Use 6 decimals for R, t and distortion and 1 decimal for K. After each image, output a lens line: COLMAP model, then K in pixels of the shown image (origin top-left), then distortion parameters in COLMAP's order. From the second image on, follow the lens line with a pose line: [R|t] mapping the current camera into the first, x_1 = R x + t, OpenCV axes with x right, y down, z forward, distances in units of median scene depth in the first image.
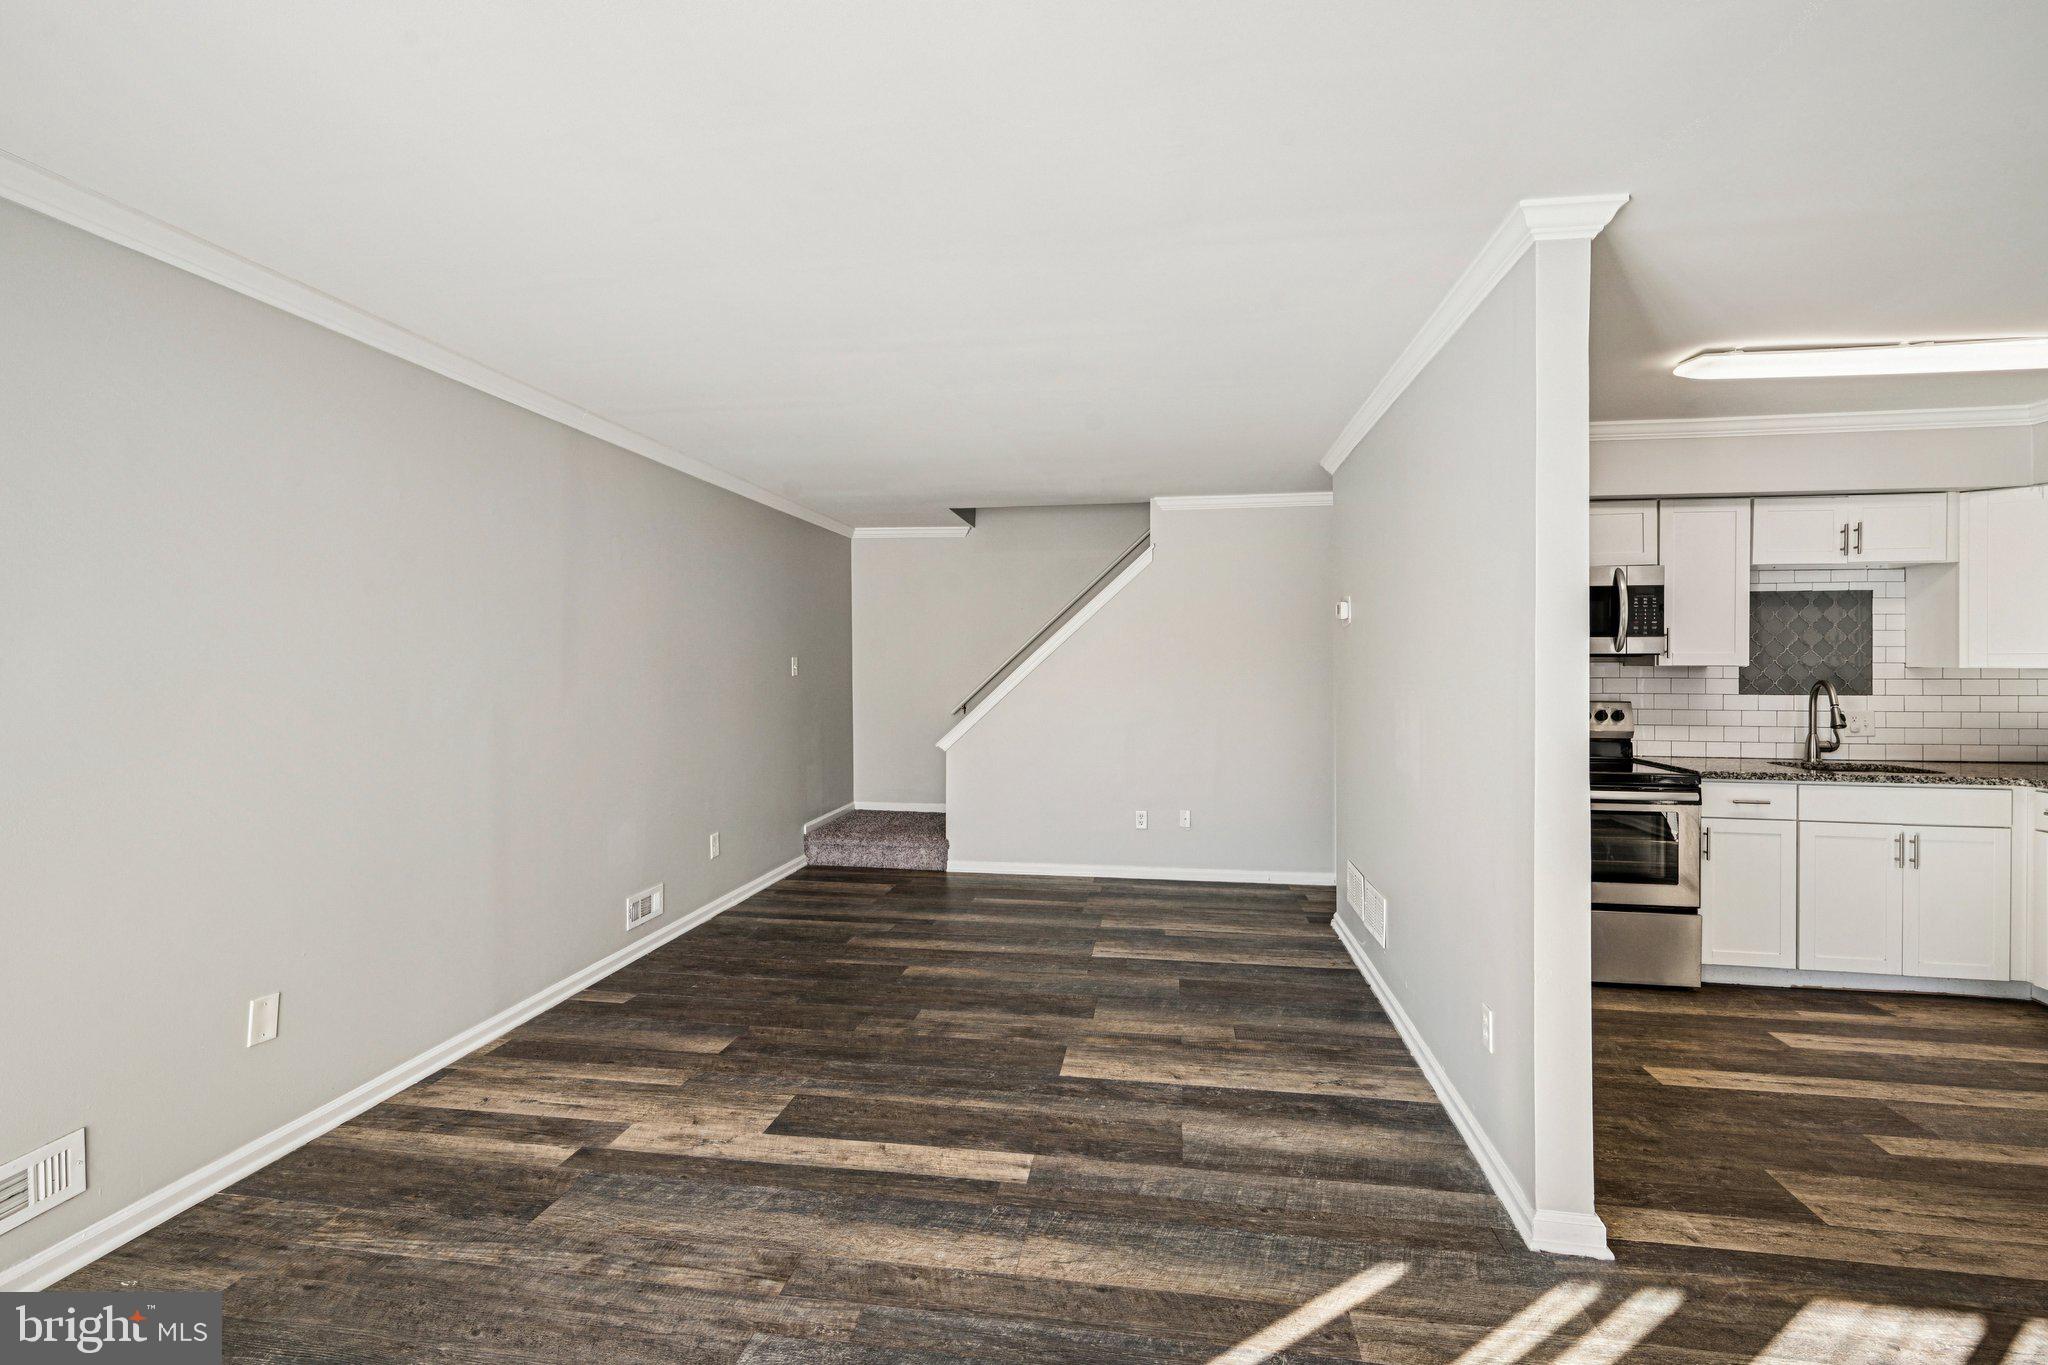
lens RADIAL K [[911.6, 0, 1029.1], [0, 911.6, 682.5], [0, 0, 1]] dist [-0.001434, 0.000507]
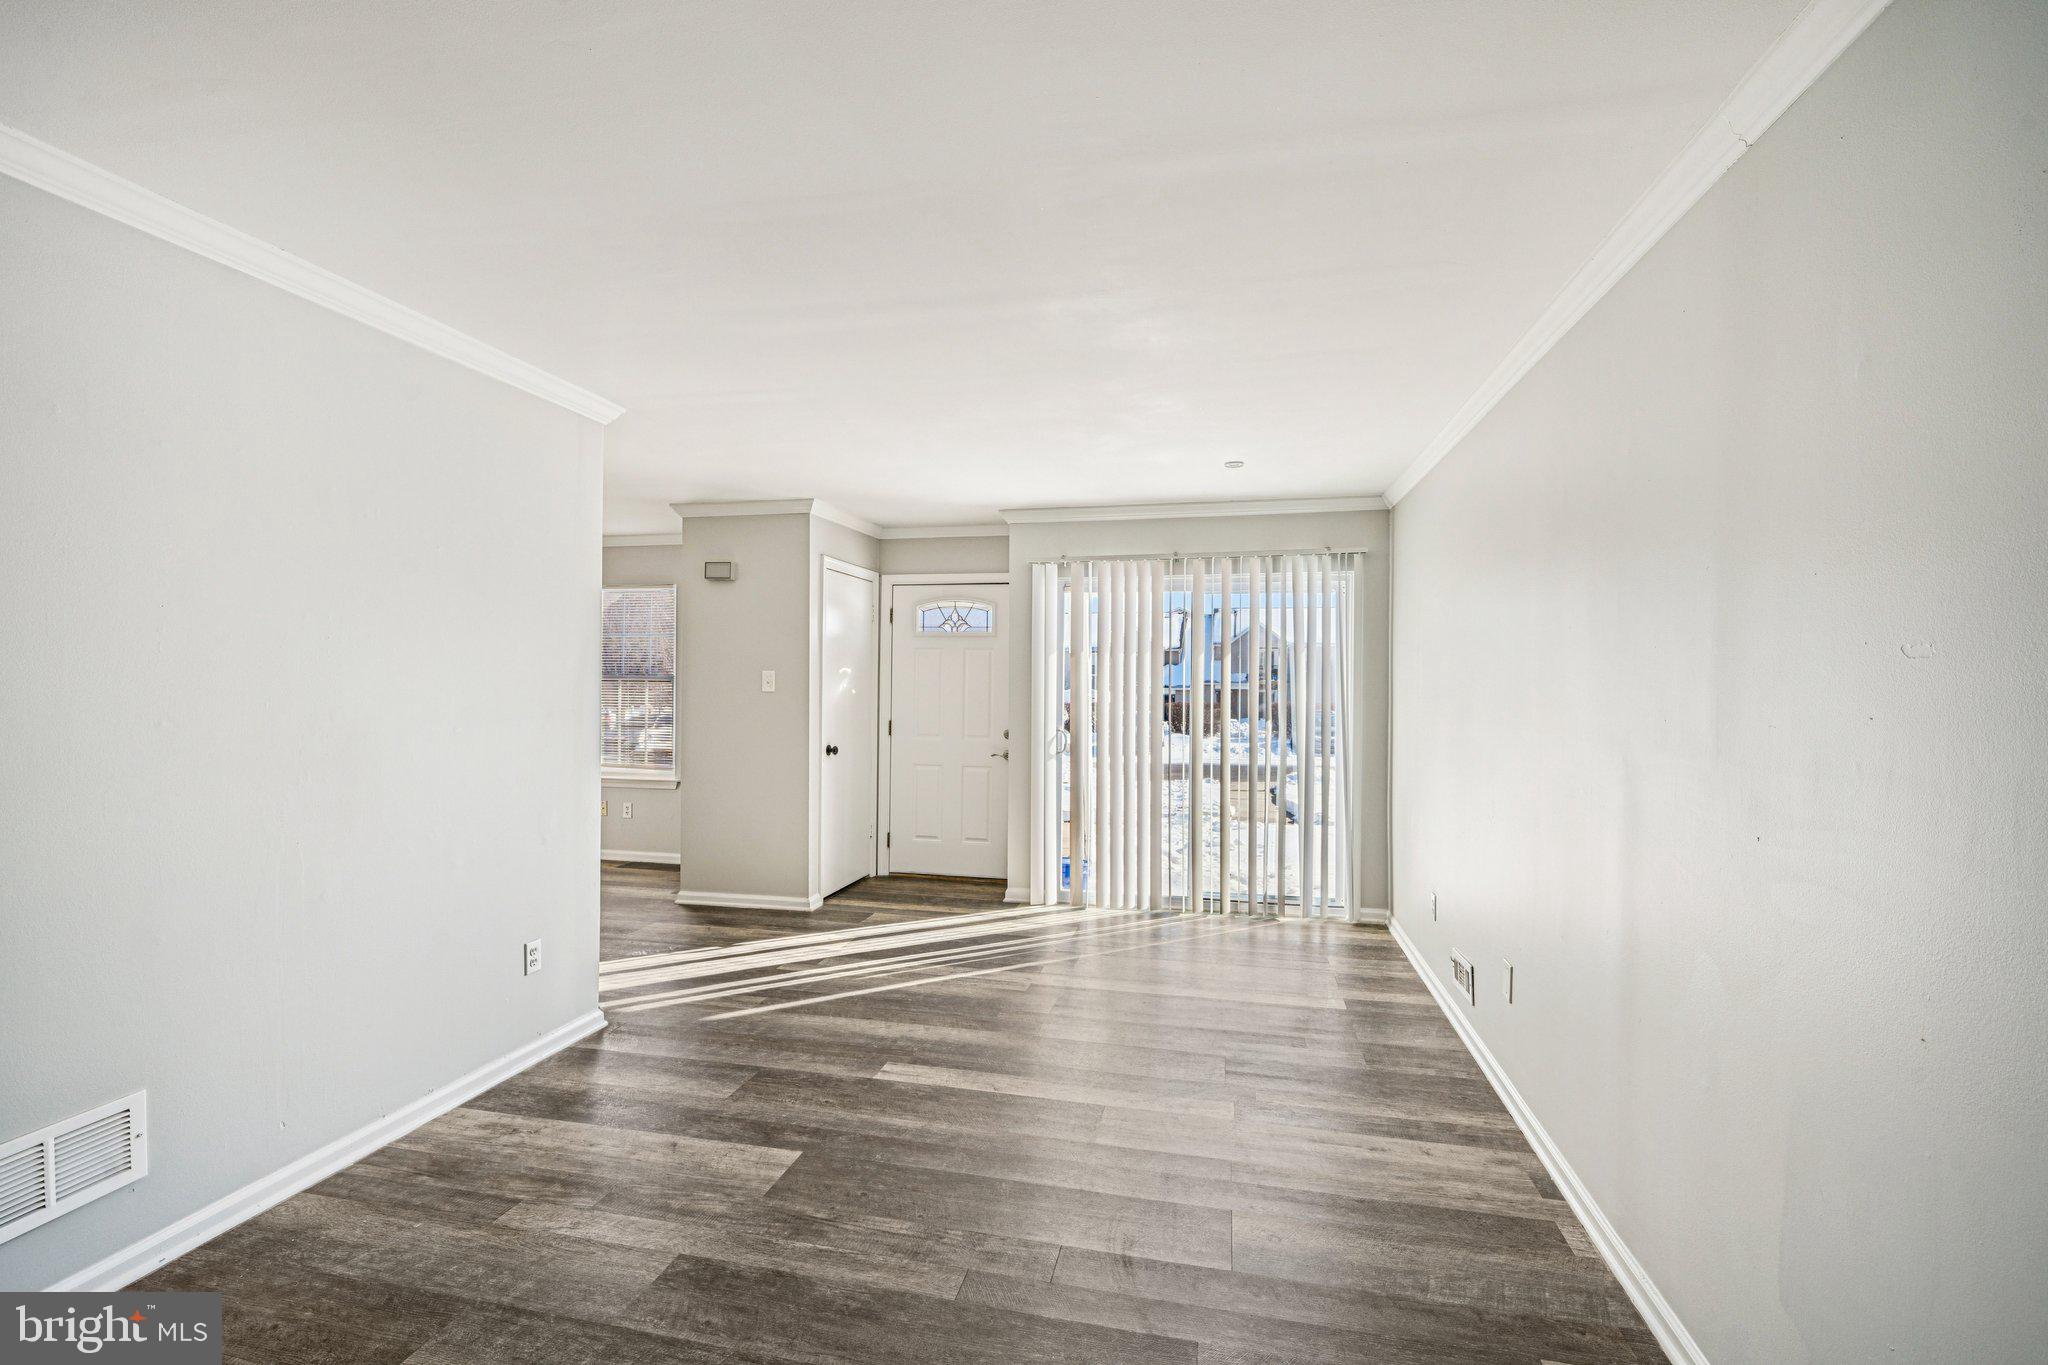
lens RADIAL K [[928.3, 0, 1009.3], [0, 928.3, 676.8], [0, 0, 1]] dist [-0.001856, -0.000026]
pose [[-0.996222, -0.006295, 0.086618, -0.245120], [-0.004953, 0.999864, 0.015699, -0.038635], [-0.086705, 0.015211, -0.996118, 1.922631]]
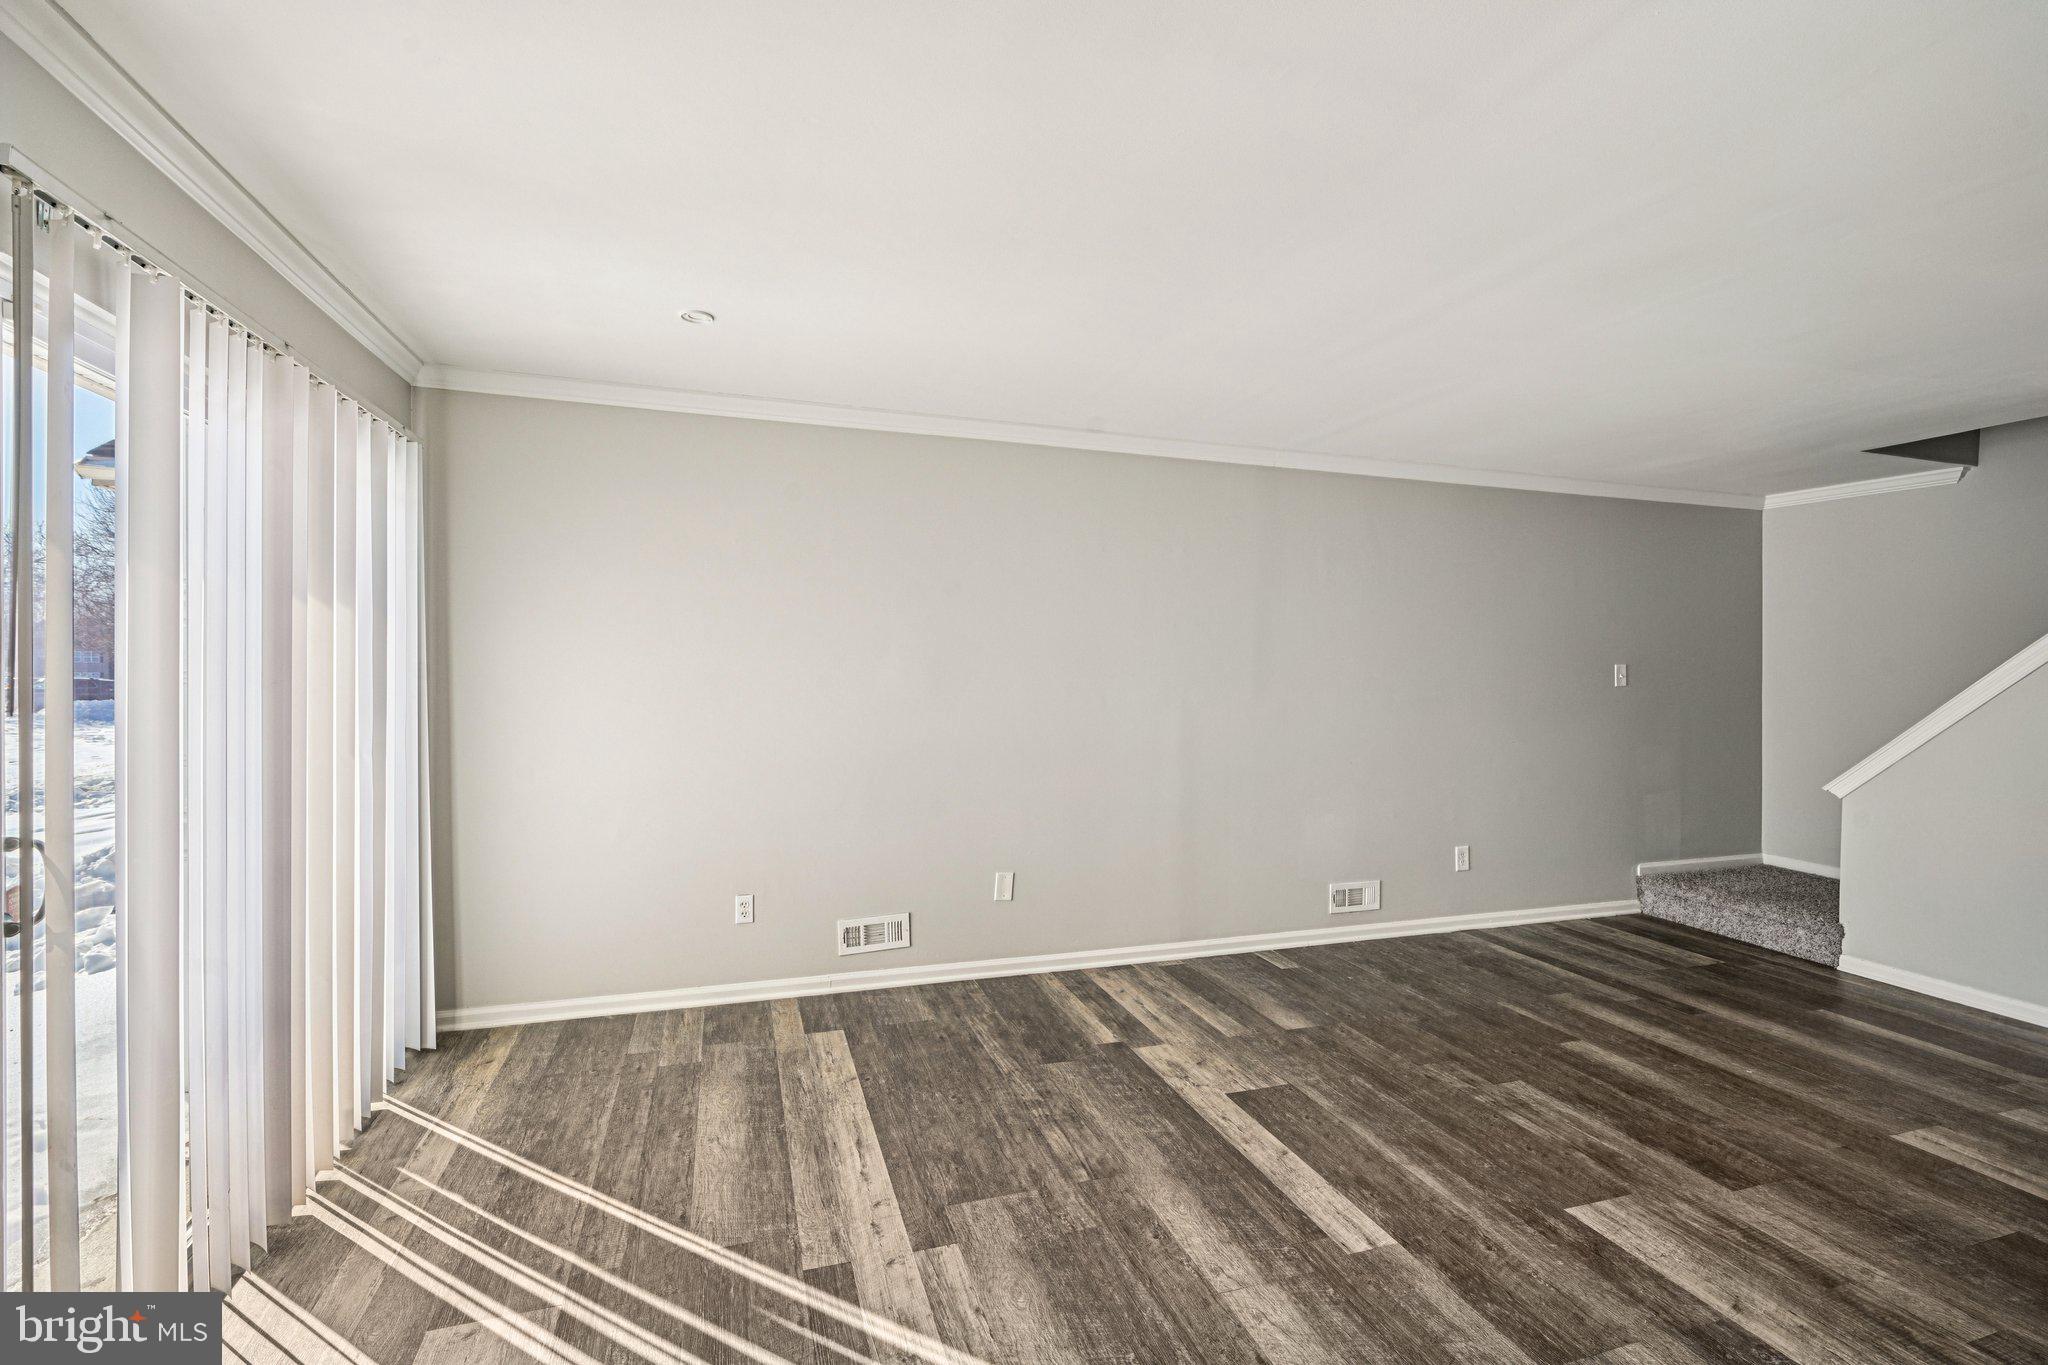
lens RADIAL K [[911.6, 0, 1029.1], [0, 911.6, 682.5], [0, 0, 1]] dist [-0.001434, 0.000507]
pose [[0.453267, 0.020797, -0.891132, 0.521383], [-0.027450, 0.999579, 0.009366, -0.007753], [0.890952, 0.020216, 0.453647, 0.249546]]
